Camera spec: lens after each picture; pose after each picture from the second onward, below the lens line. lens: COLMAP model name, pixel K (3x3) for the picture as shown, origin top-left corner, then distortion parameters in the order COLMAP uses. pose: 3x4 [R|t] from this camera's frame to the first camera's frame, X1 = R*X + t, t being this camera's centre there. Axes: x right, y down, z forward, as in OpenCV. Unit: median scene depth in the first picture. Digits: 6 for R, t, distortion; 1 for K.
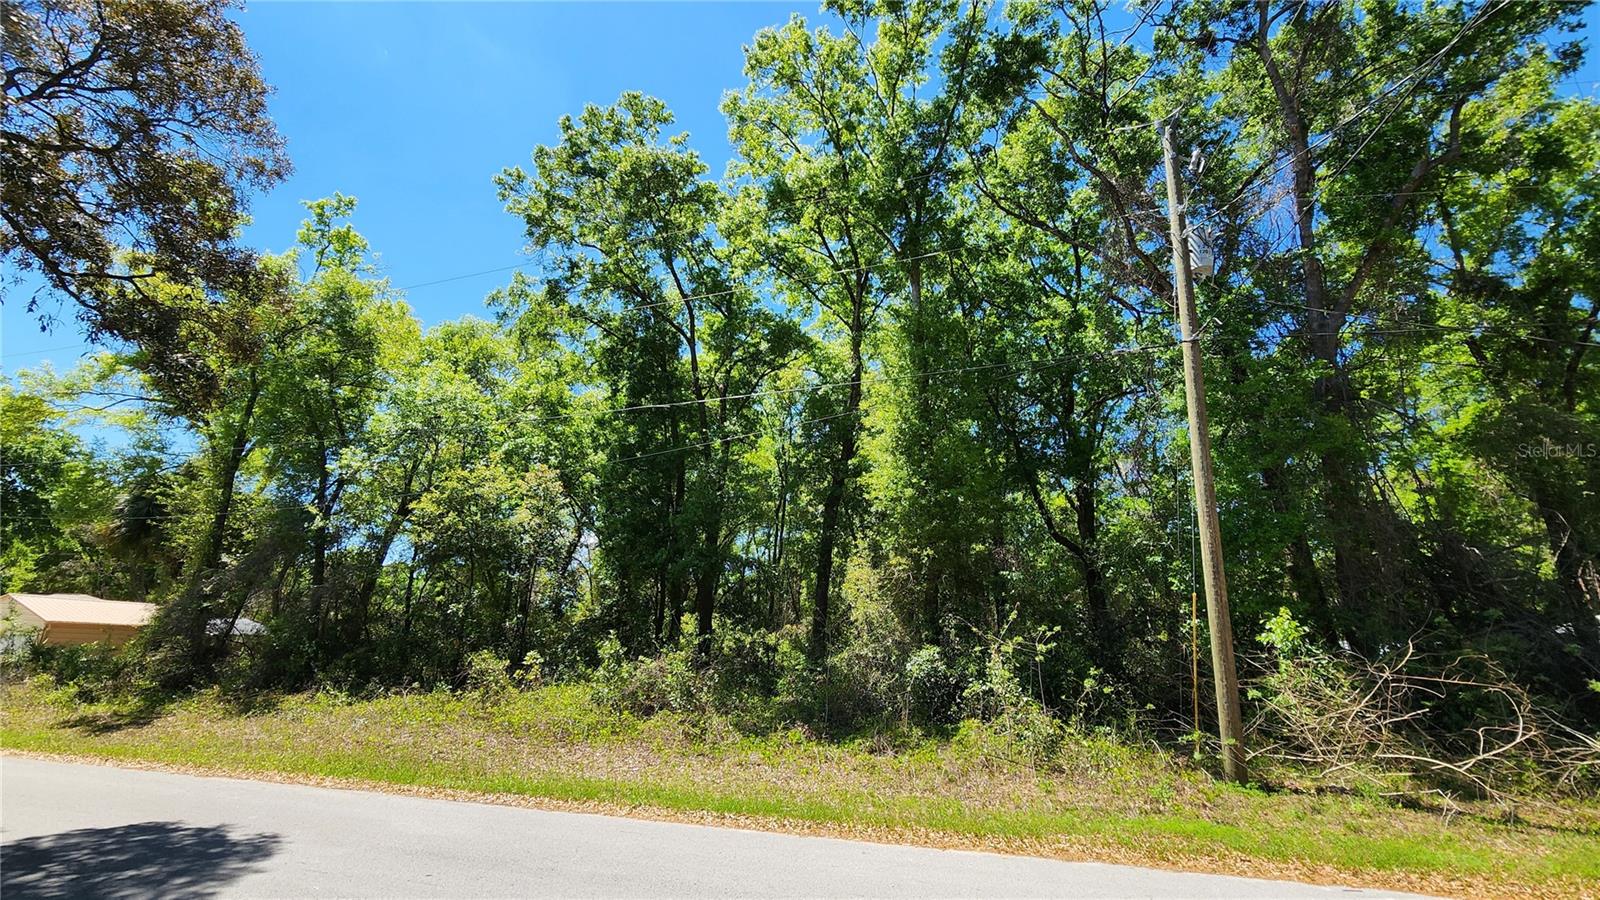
lens RADIAL K [[657.3, 0, 791.1], [0, 657.3, 459.7], [0, 0, 1]] dist [0.000821, -0.000371]
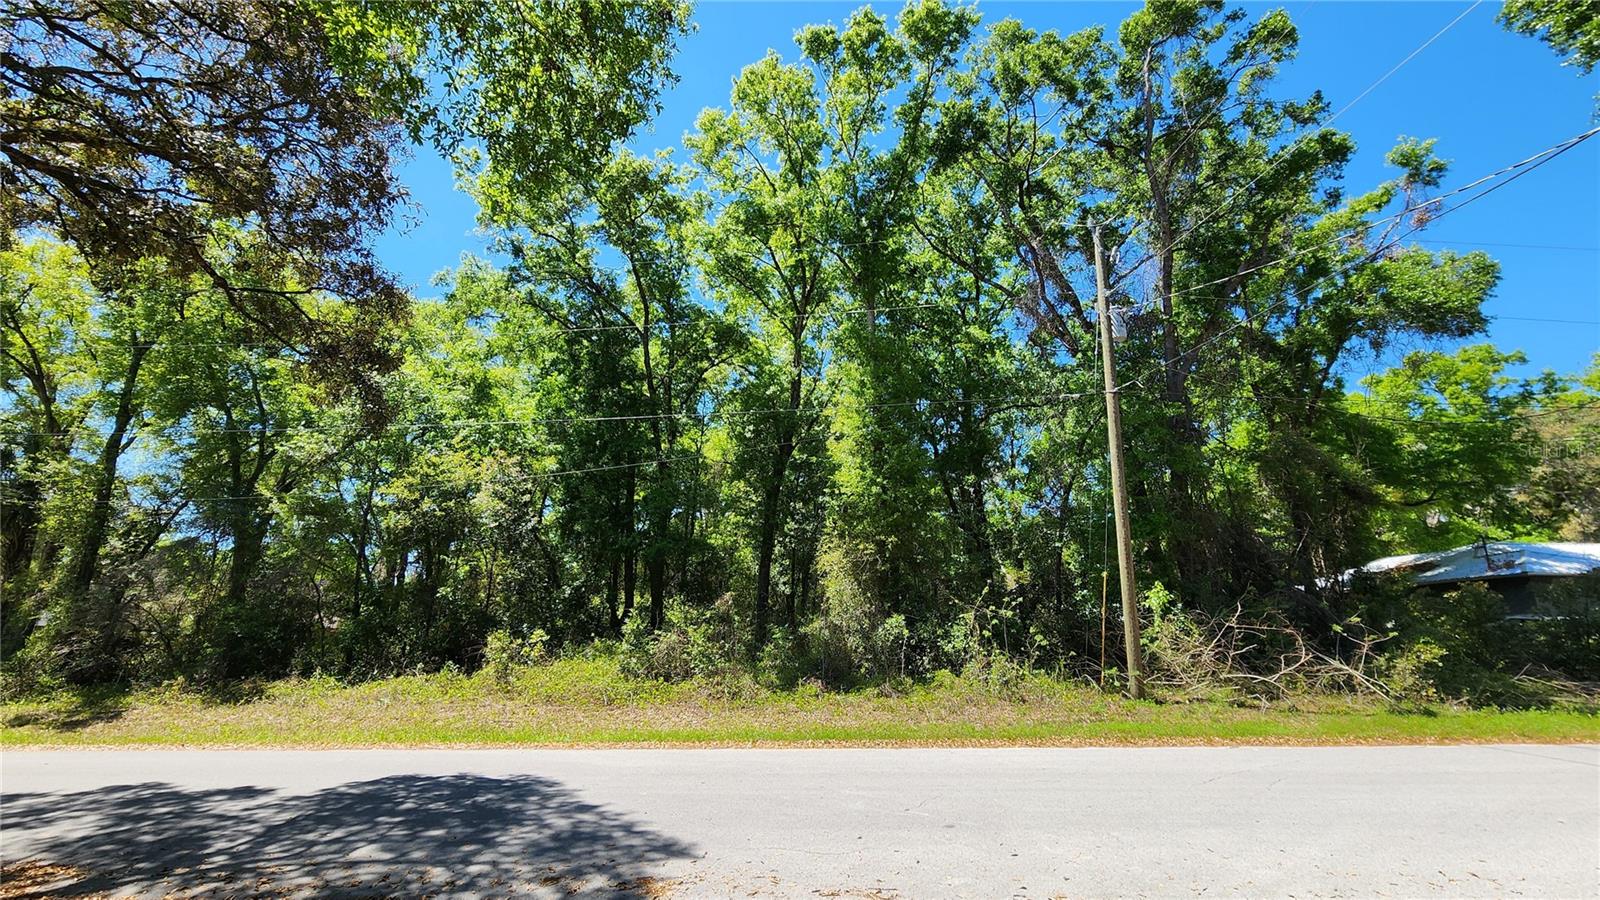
lens RADIAL K [[646.5, 0, 797.8], [0, 646.5, 464.0], [0, 0, 1]] dist [0.000871, -0.000207]
pose [[0.973950, 0.025405, 0.225335, -0.190962], [-0.034672, 0.998704, 0.037261, -0.031445], [-0.224096, -0.044103, 0.973569, -0.103628]]
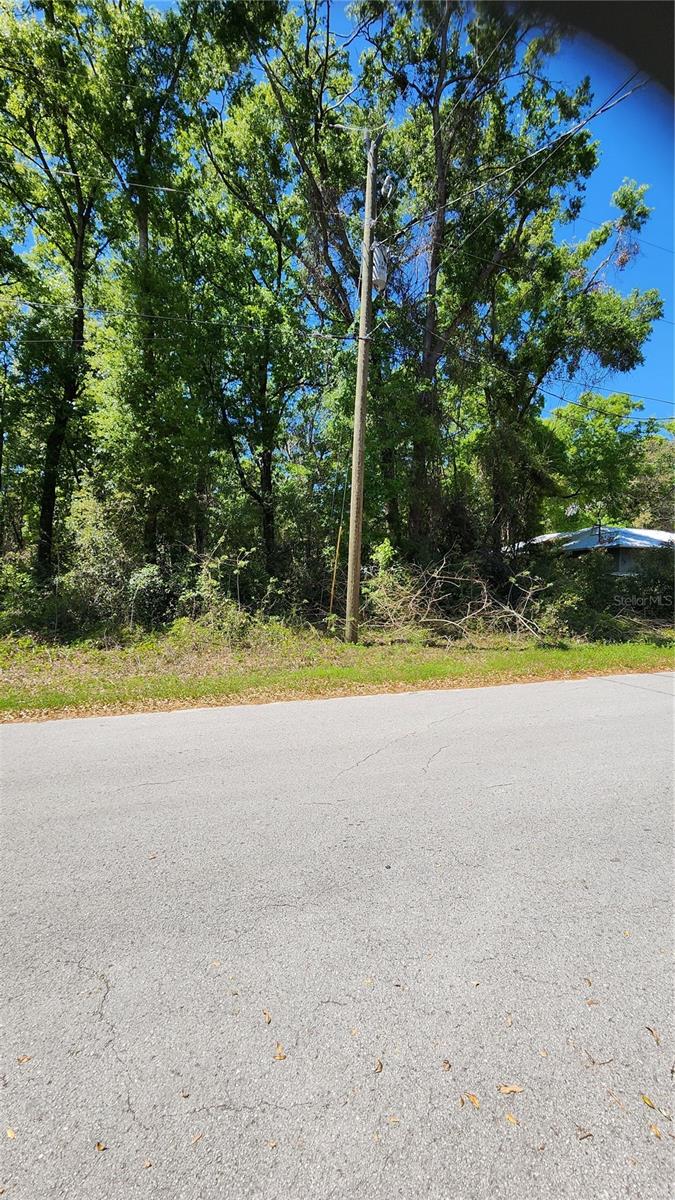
lens RADIAL K [[493.0, 0, 331.5], [0, 493.0, 593.3], [0, 0, 1]] dist [0.000821, -0.000371]
pose [[0.840552, -0.039585, 0.540282, -0.004034], [-0.133600, 0.951375, 0.277555, 0.022279], [-0.524998, -0.305481, 0.794392, 0.048499]]
